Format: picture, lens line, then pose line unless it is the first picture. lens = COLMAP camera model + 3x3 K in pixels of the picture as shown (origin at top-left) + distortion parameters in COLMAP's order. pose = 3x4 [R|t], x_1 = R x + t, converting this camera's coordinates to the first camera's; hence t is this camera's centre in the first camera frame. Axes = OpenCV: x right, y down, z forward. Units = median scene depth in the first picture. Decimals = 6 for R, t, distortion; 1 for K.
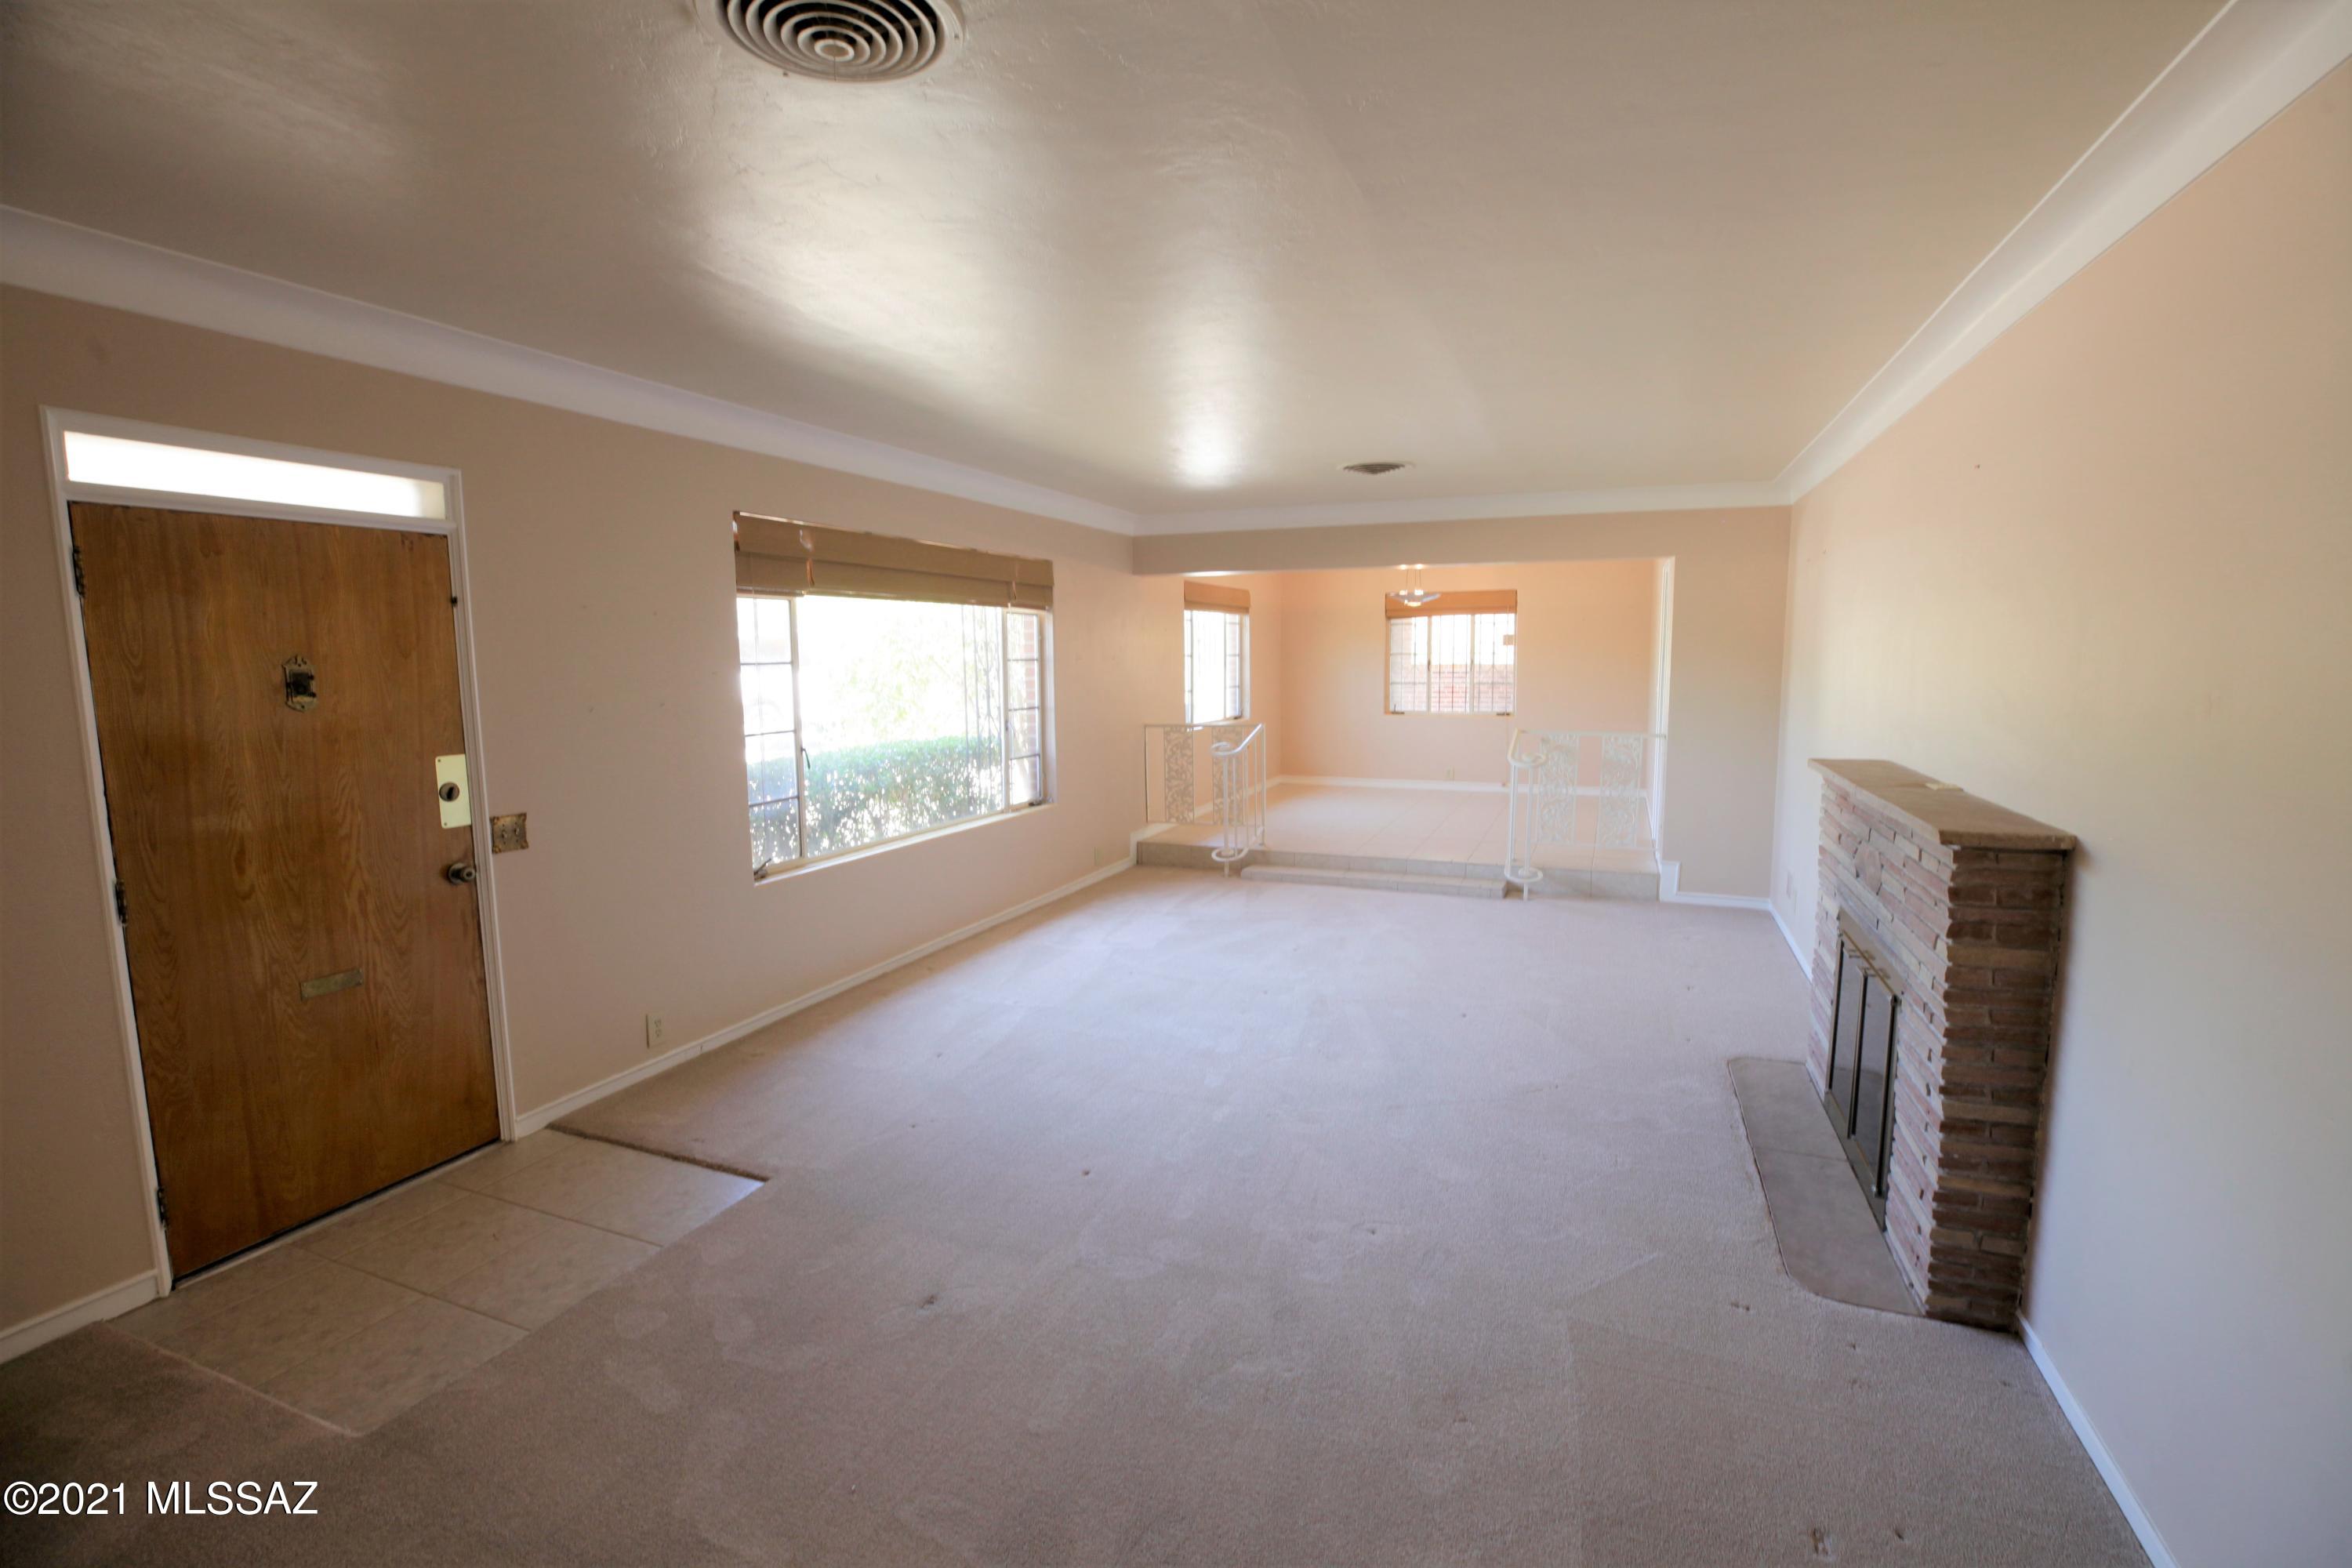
lens RADIAL K [[1070.3, 0, 1186.7], [0, 1070.3, 783.3], [0, 0, 1]] dist [-0.041545, 0.013413]
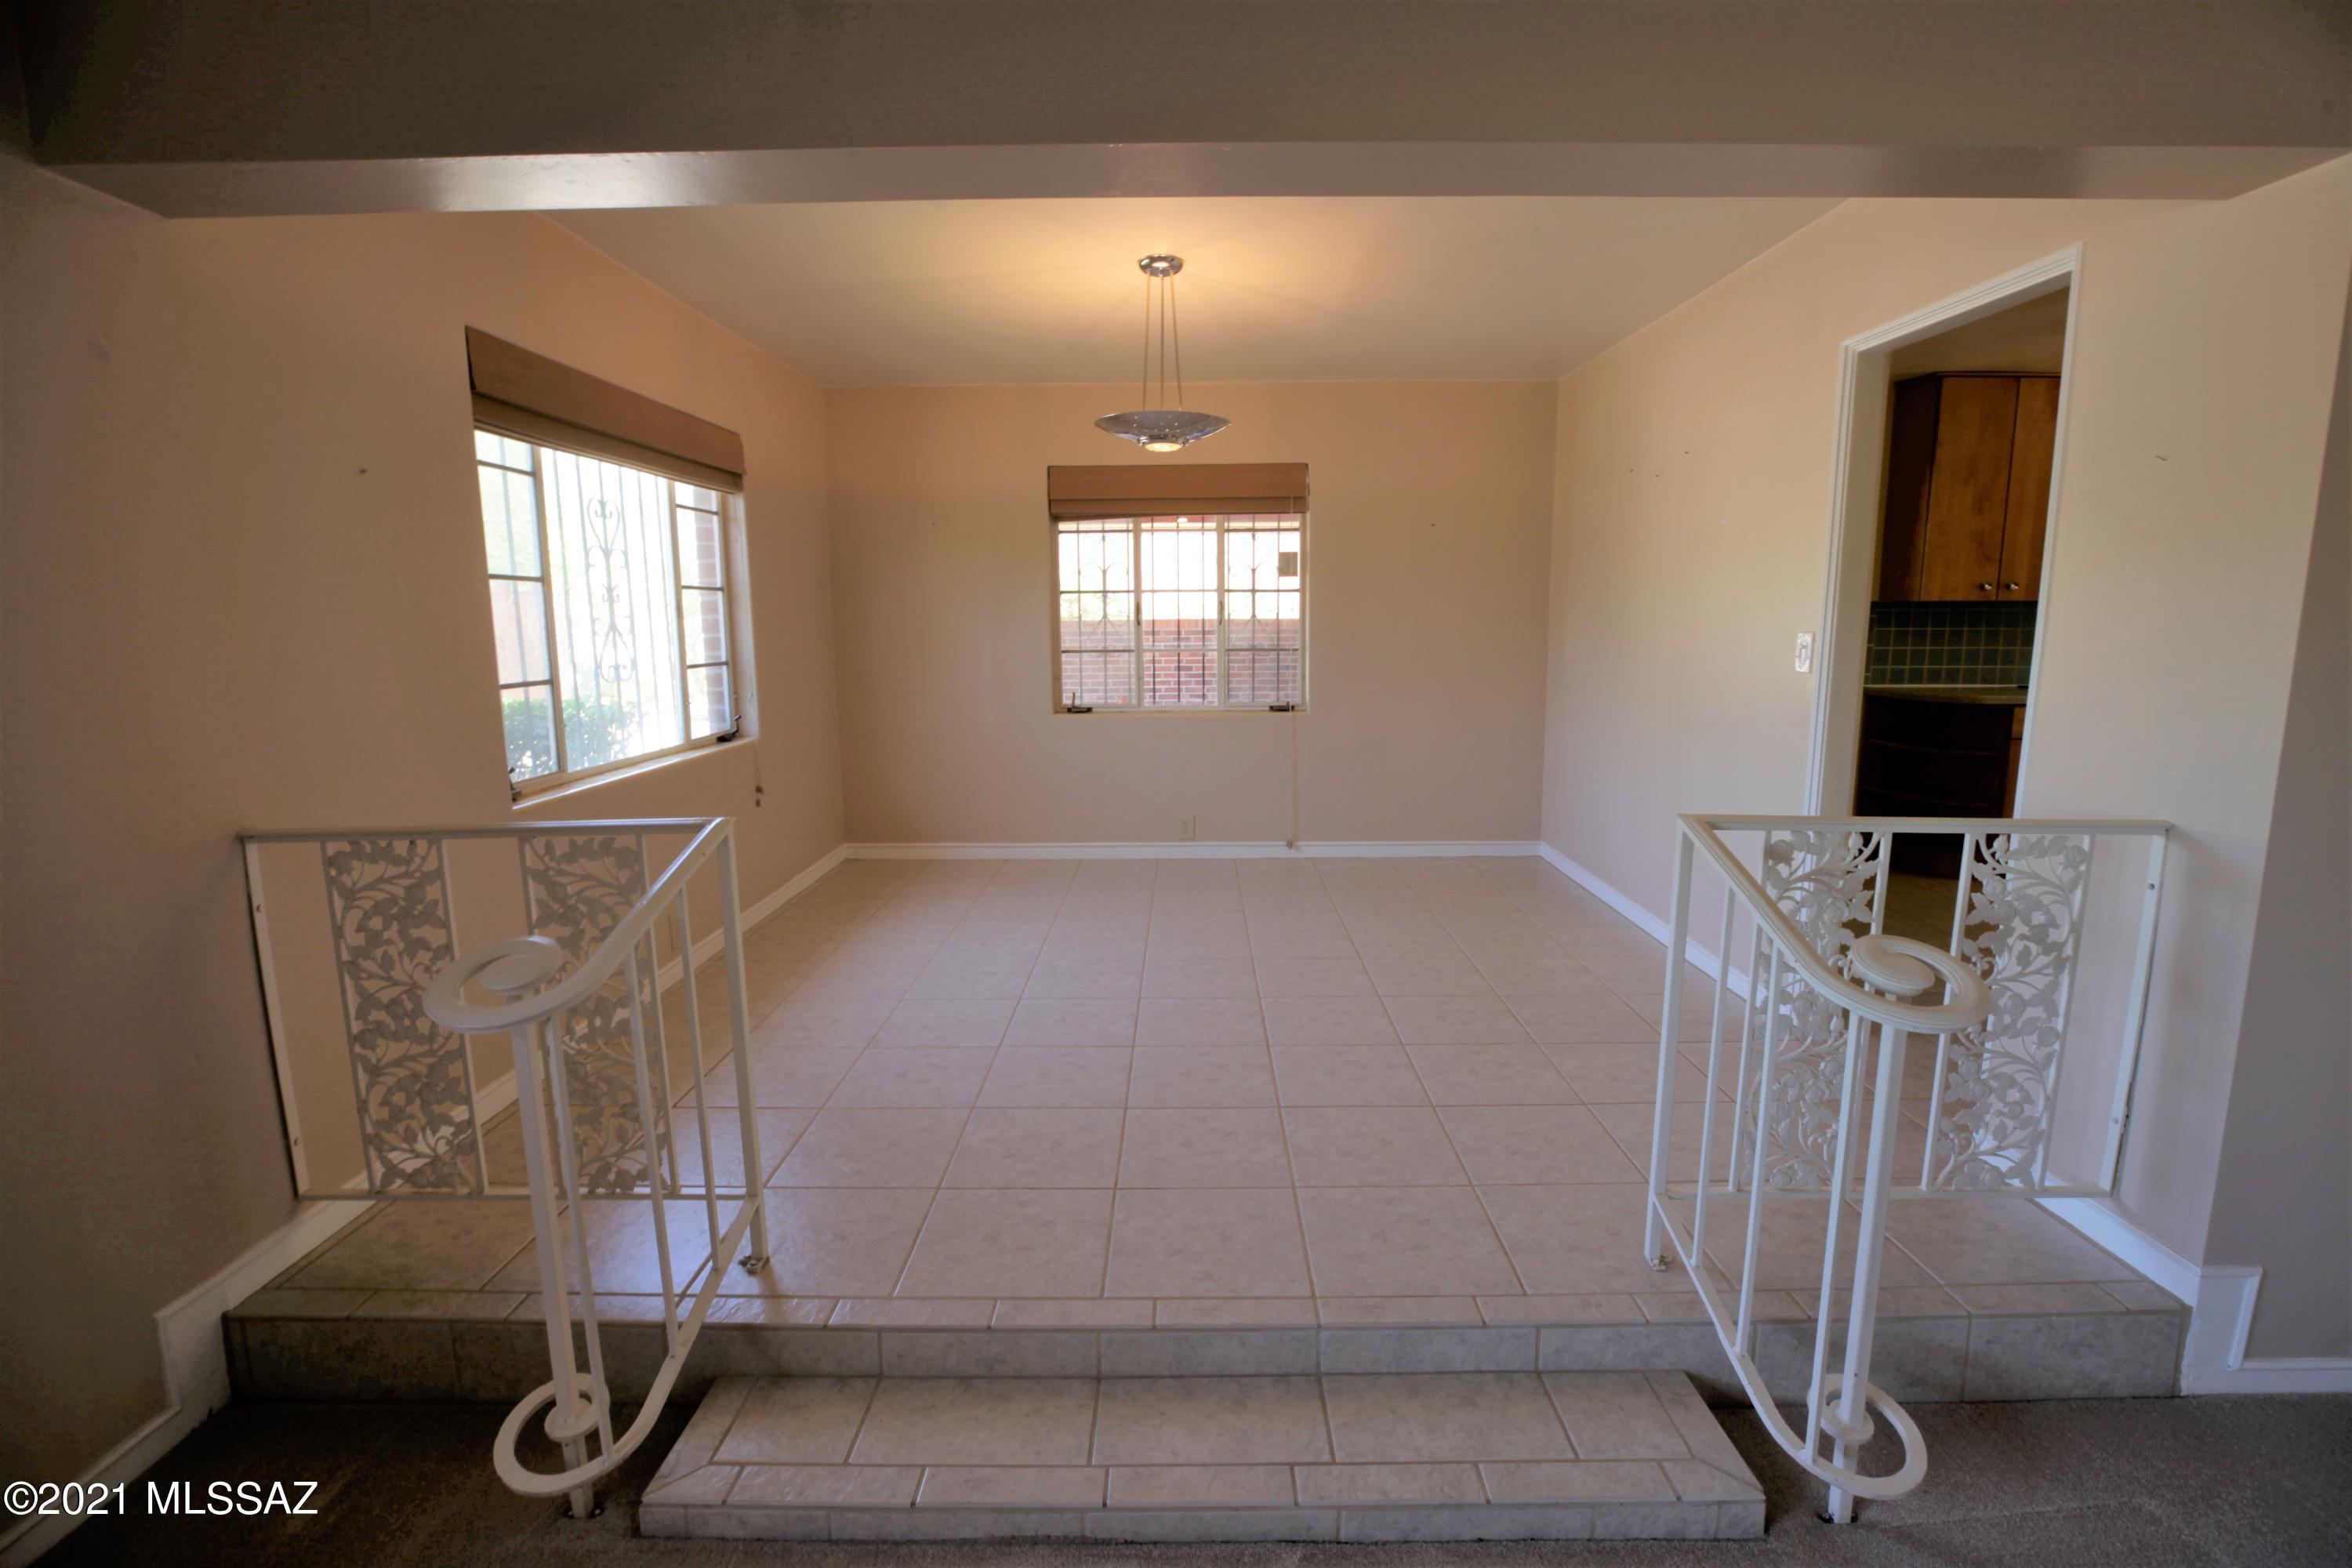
lens RADIAL K [[1070.3, 0, 1186.7], [0, 1070.3, 783.3], [0, 0, 1]] dist [-0.041545, 0.013413]
pose [[0.928594, -0.055090, 0.366986, 0.096416], [0.043368, 0.998253, 0.040118, -0.082158], [-0.368555, -0.021338, 0.929361, 0.856513]]
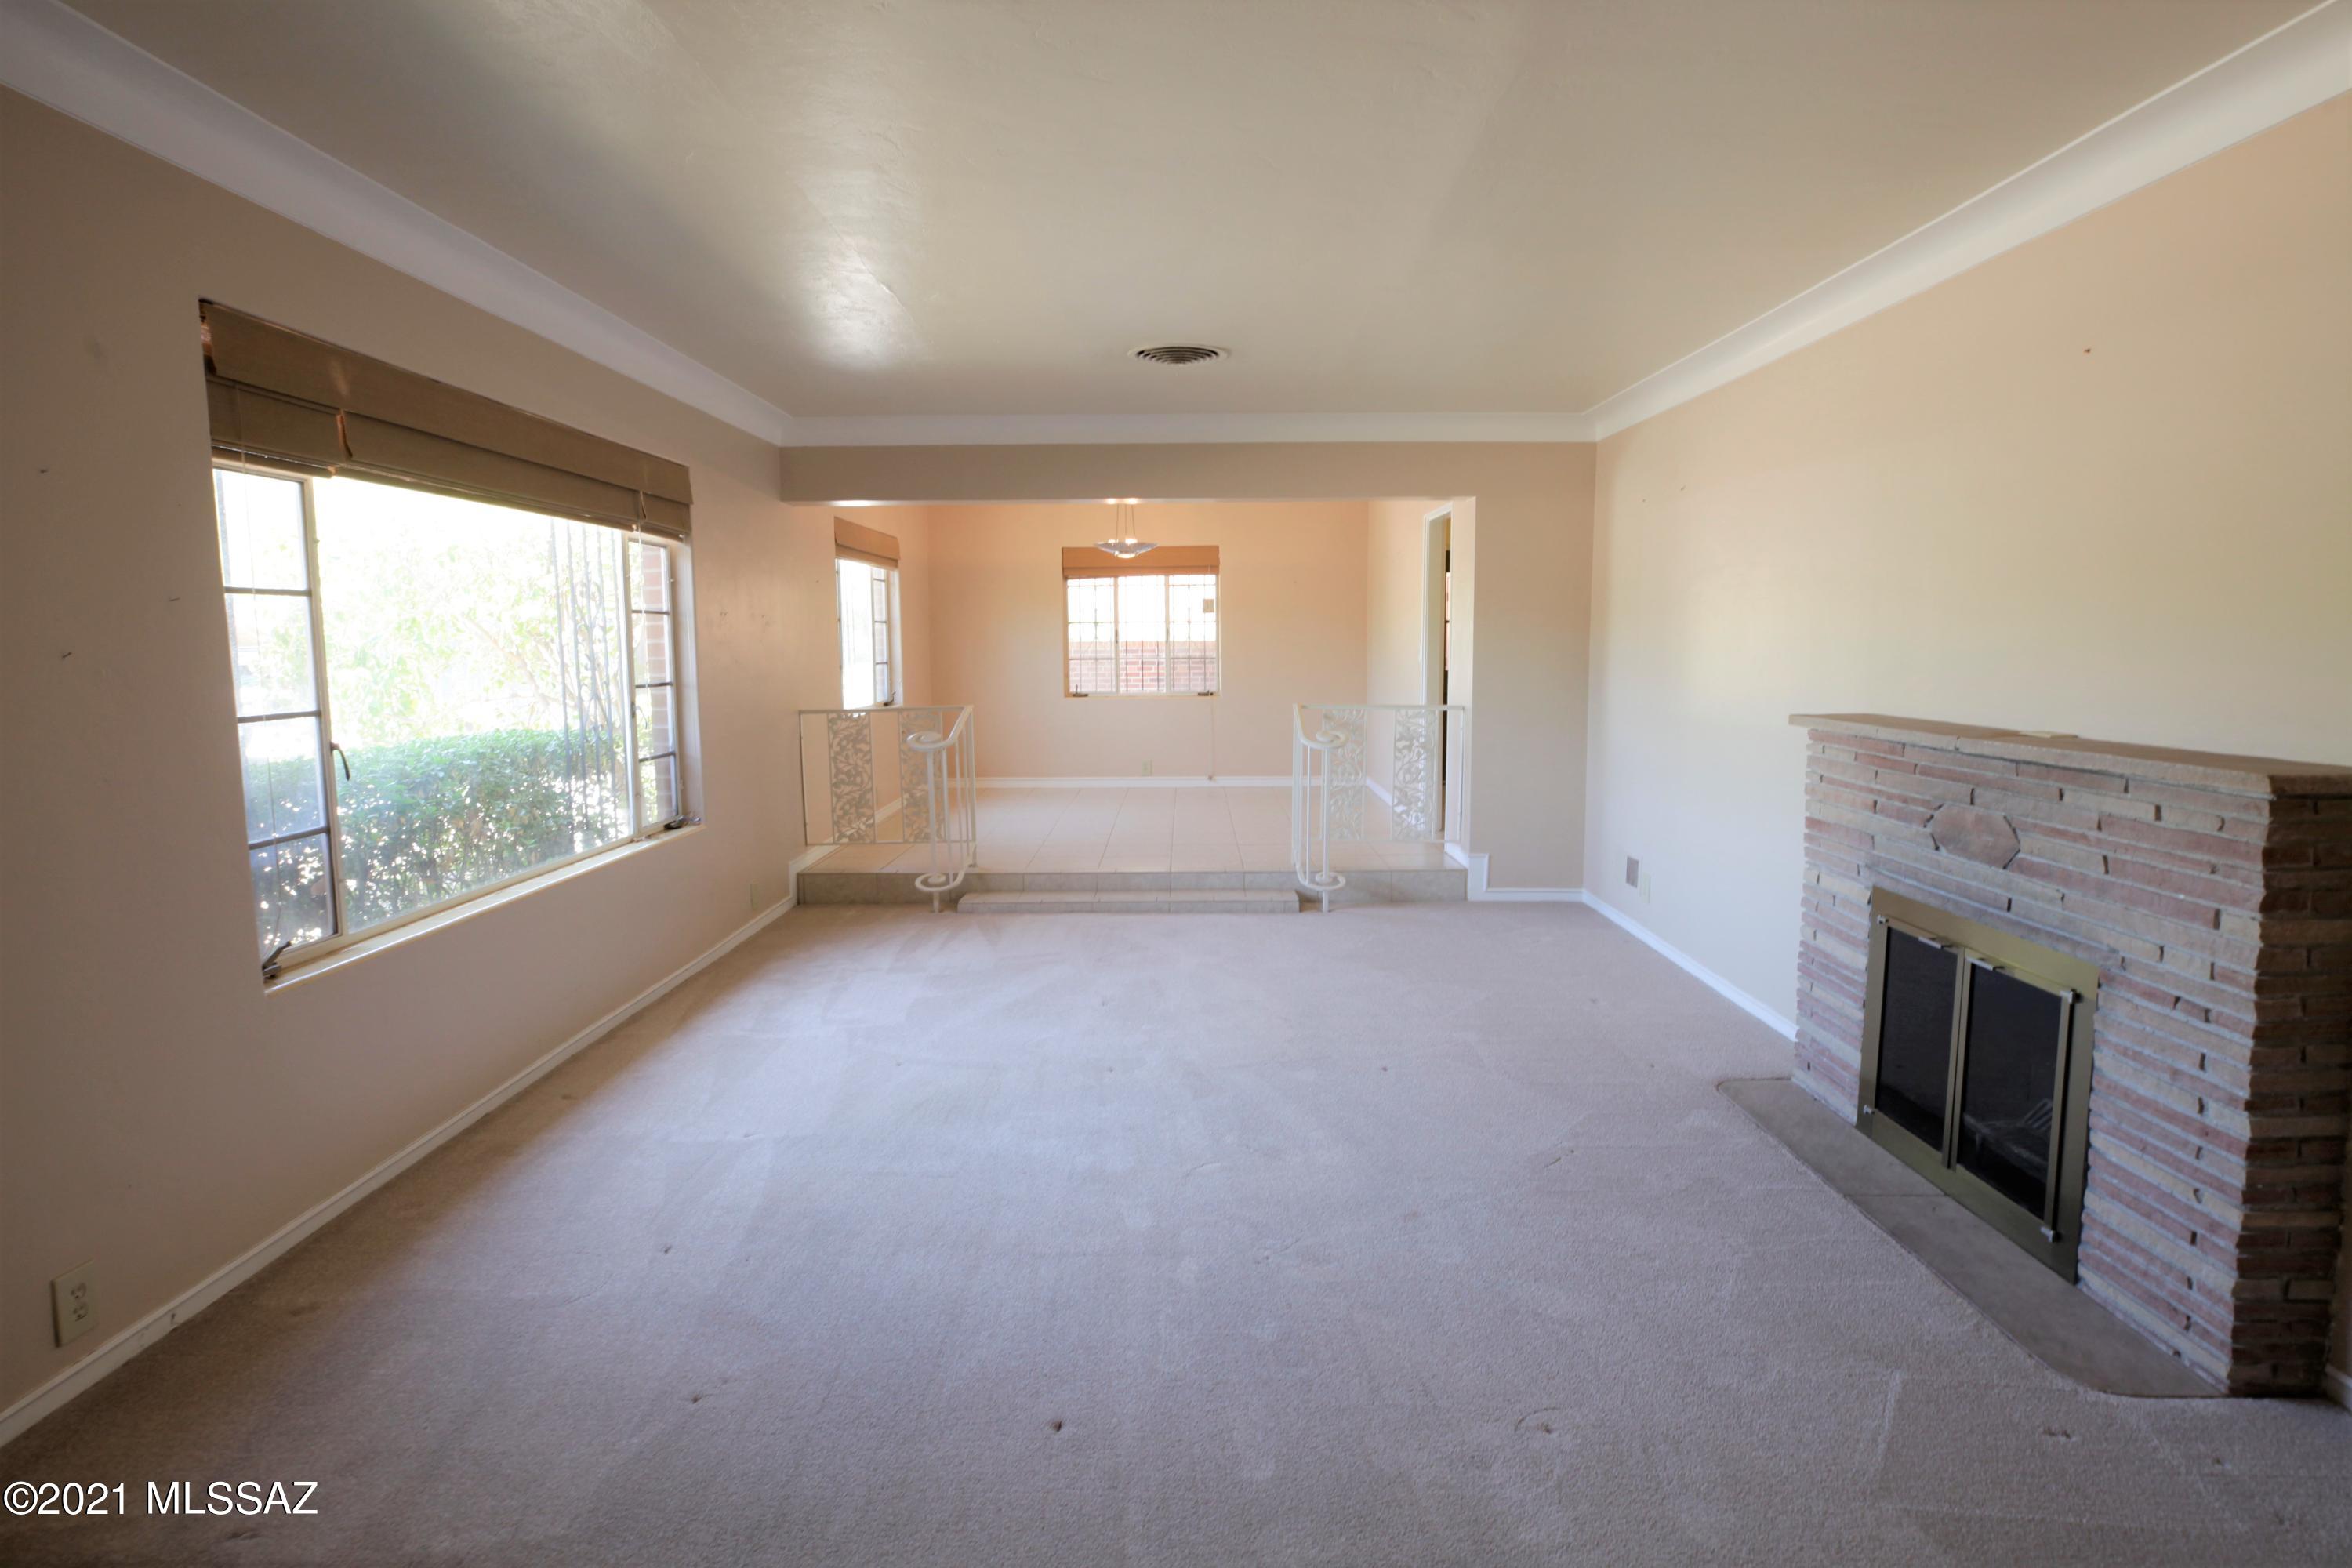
lens RADIAL K [[1236.1, 0, 1182.4], [0, 1236.1, 779.2], [0, 0, 1]] dist [-0.035768, 0.016460]
pose [[0.929010, -0.039788, 0.367909, -0.131421], [0.043469, 0.999053, -0.001719, 0.005078], [-0.367492, 0.017590, 0.929860, 0.164313]]
